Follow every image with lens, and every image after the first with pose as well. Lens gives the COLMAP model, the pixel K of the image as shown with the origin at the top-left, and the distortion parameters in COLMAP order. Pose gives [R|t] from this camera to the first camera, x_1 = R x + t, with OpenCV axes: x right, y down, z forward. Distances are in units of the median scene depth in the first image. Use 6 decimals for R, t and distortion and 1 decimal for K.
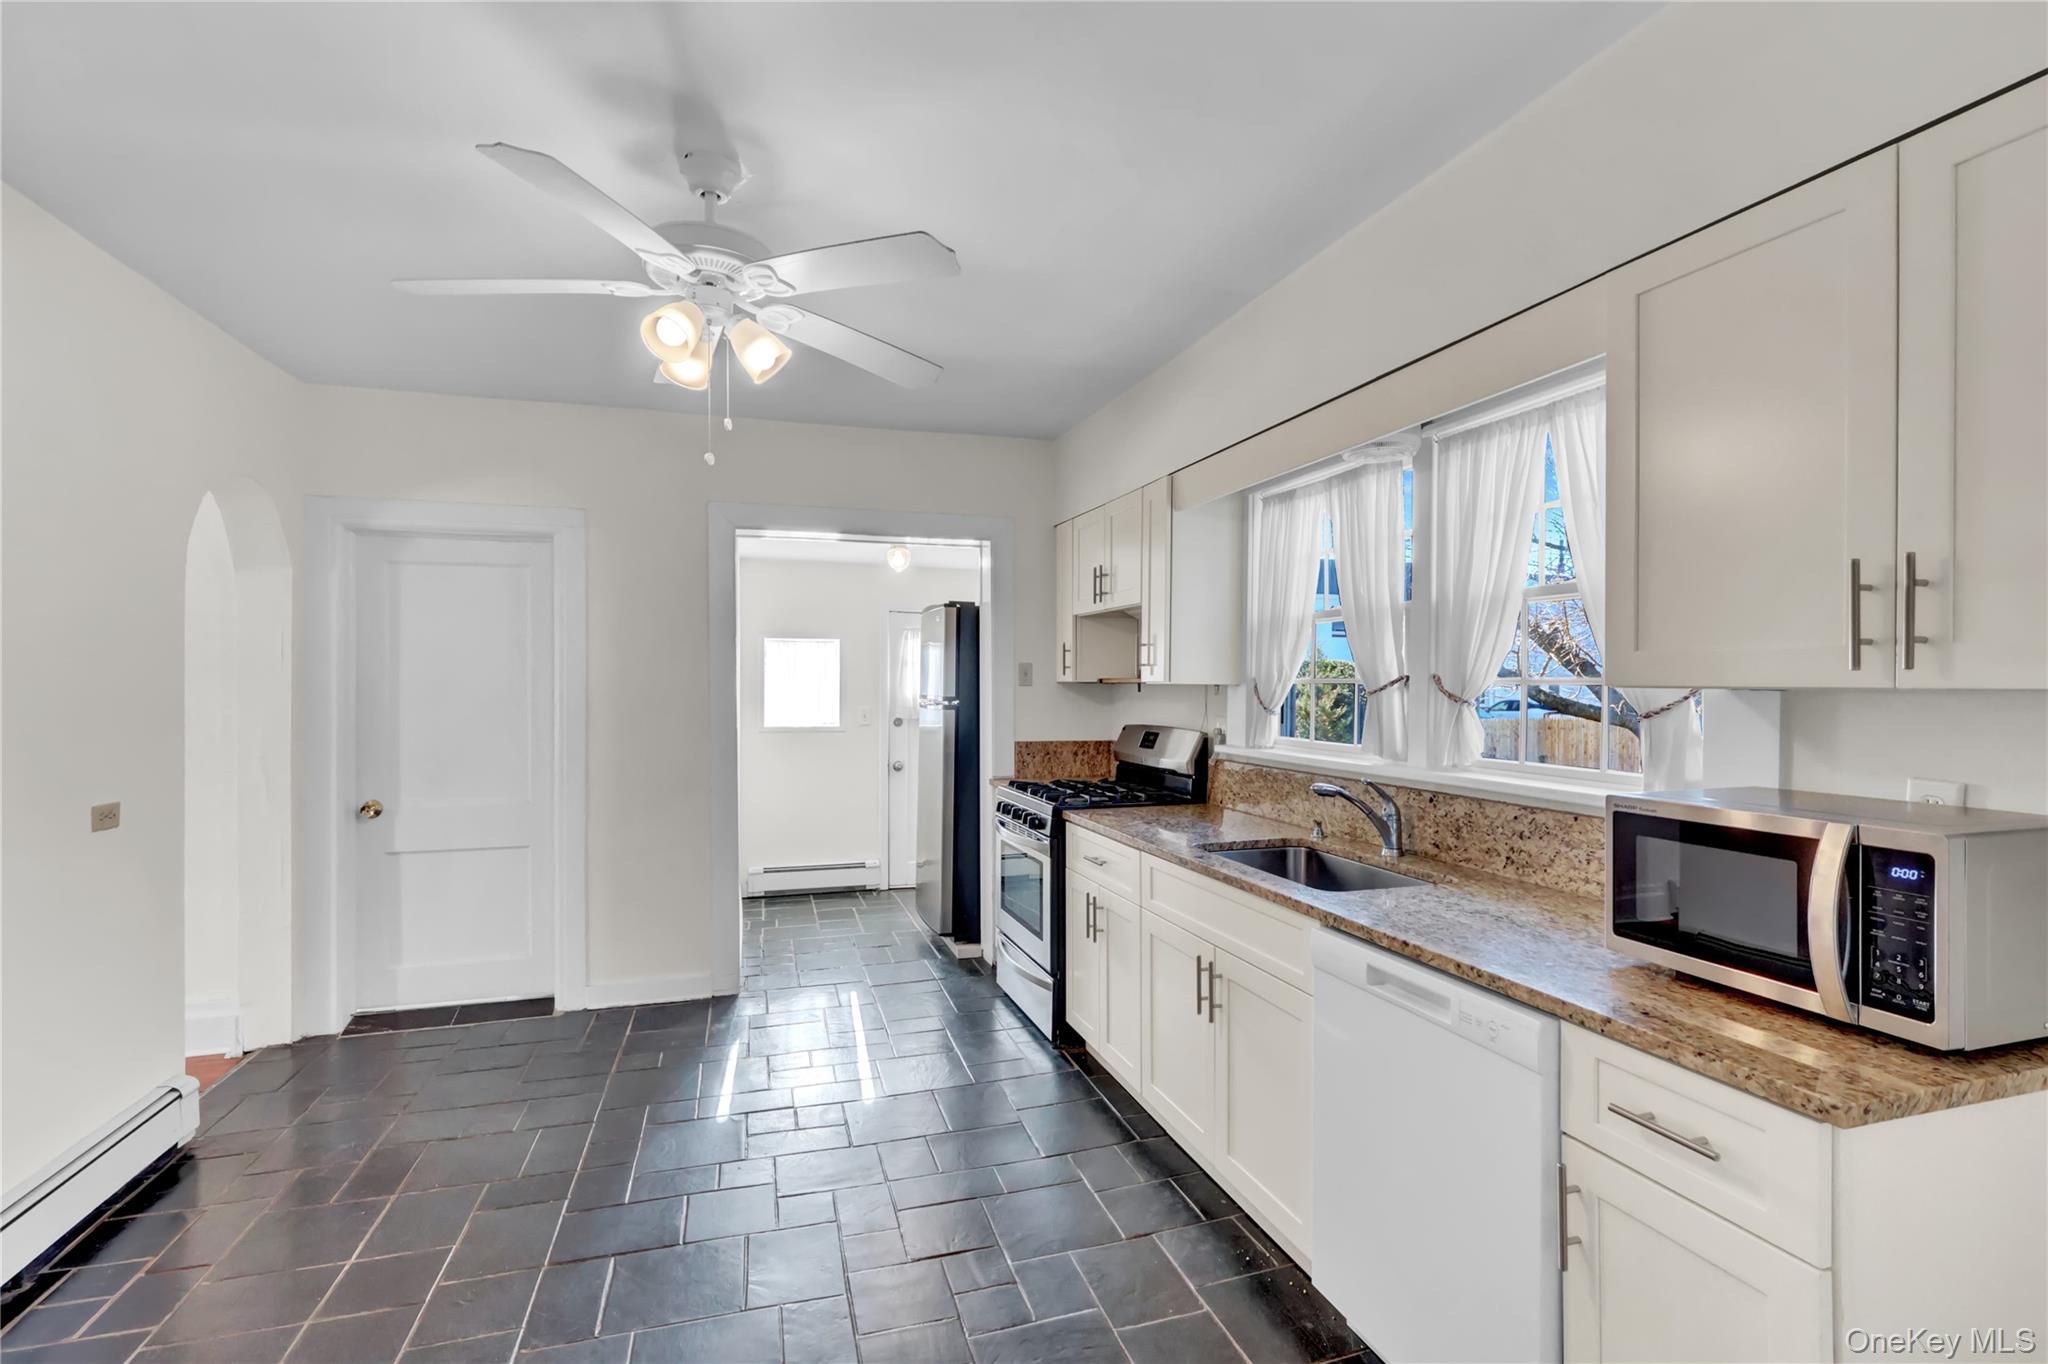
lens RADIAL K [[956.9, 0, 1034.6], [0, 956.9, 677.3], [0, 0, 1]] dist [-0.000415, 0.000981]
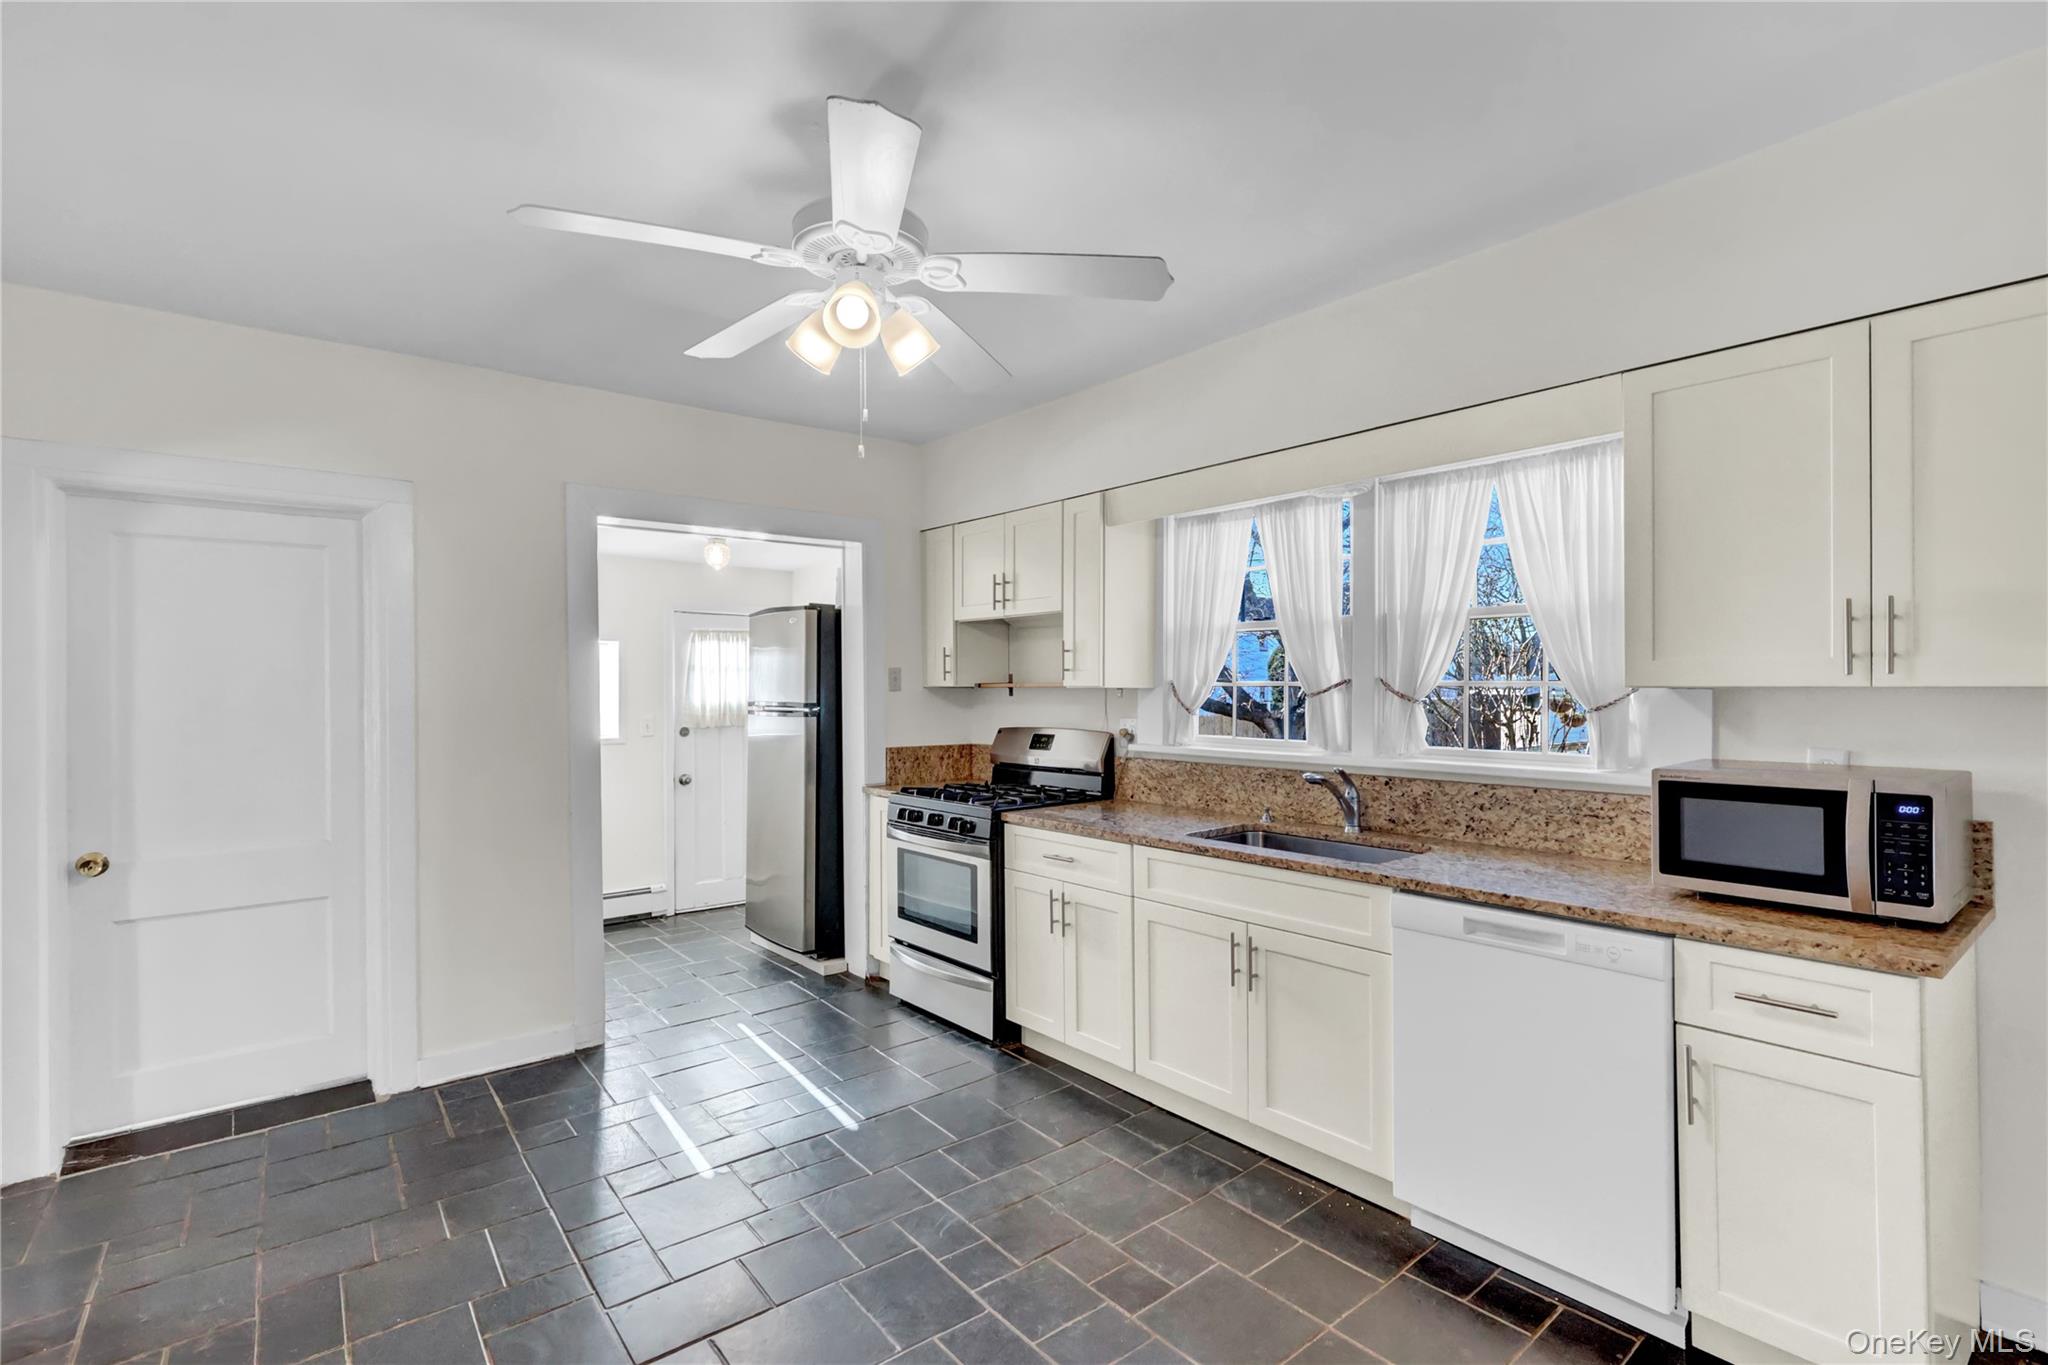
lens RADIAL K [[956.9, 0, 1032.3], [0, 956.9, 678.5], [0, 0, 1]] dist [-0.000415, 0.000981]
pose [[0.927751, -0.004453, 0.373173, -0.377161], [0.005294, 0.999985, -0.001228, -0.002838], [-0.373162, 0.003115, 0.927761, 0.048230]]
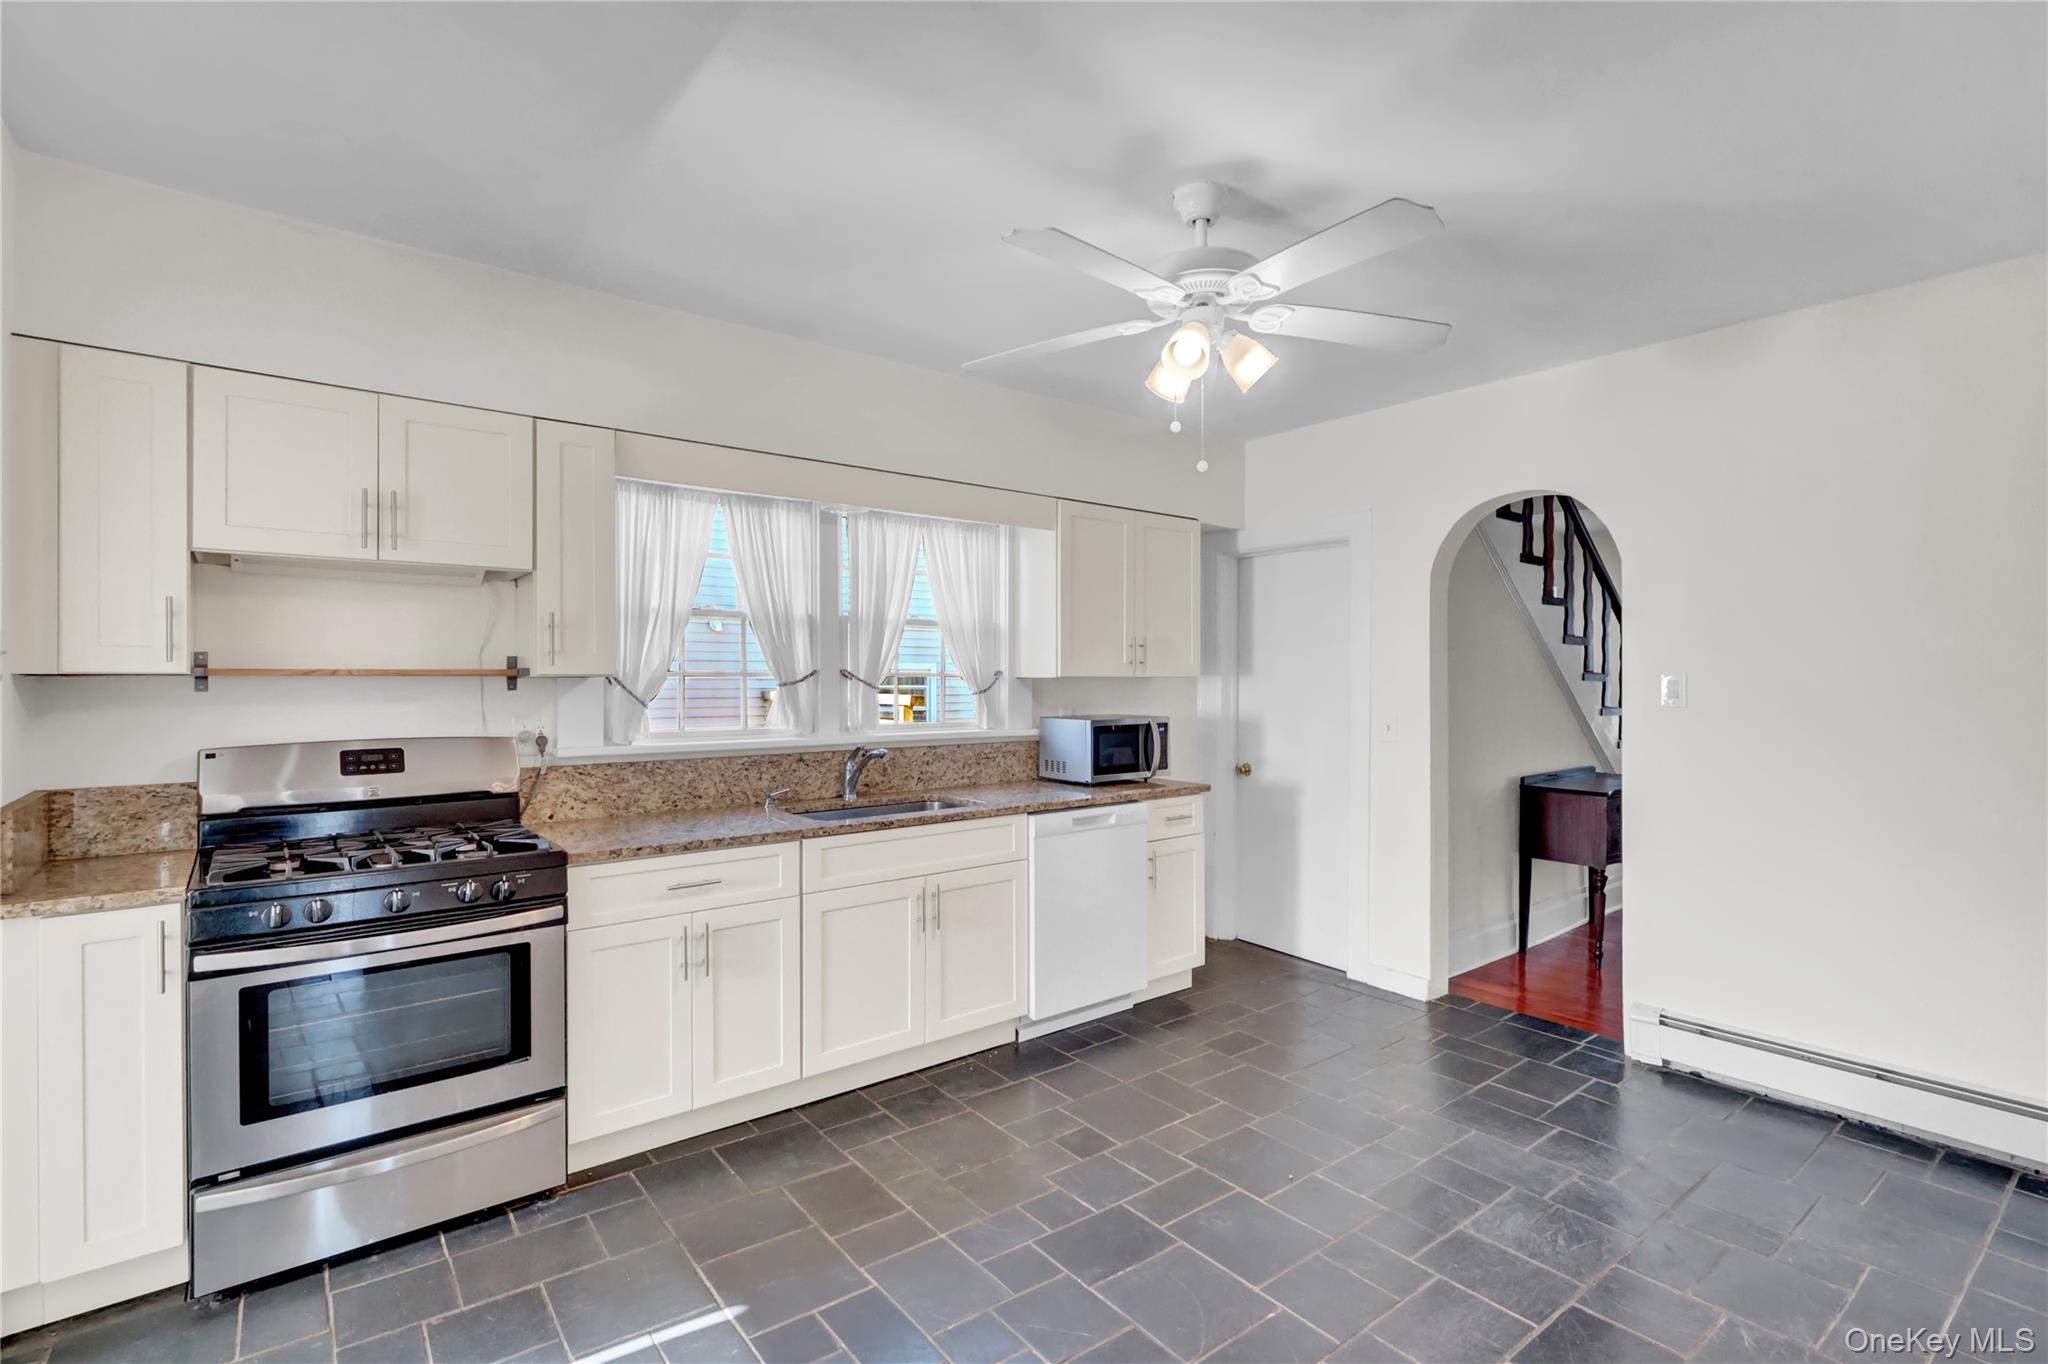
lens RADIAL K [[956.9, 0, 1024.8], [0, 956.9, 680.4], [0, 0, 1]] dist [-0.000415, 0.000981]
pose [[-0.345682, -0.005075, 0.938338, -0.895911], [-0.003636, 0.999985, 0.004069, 0.005886], [-0.938345, -0.002005, -0.345695, 1.089914]]
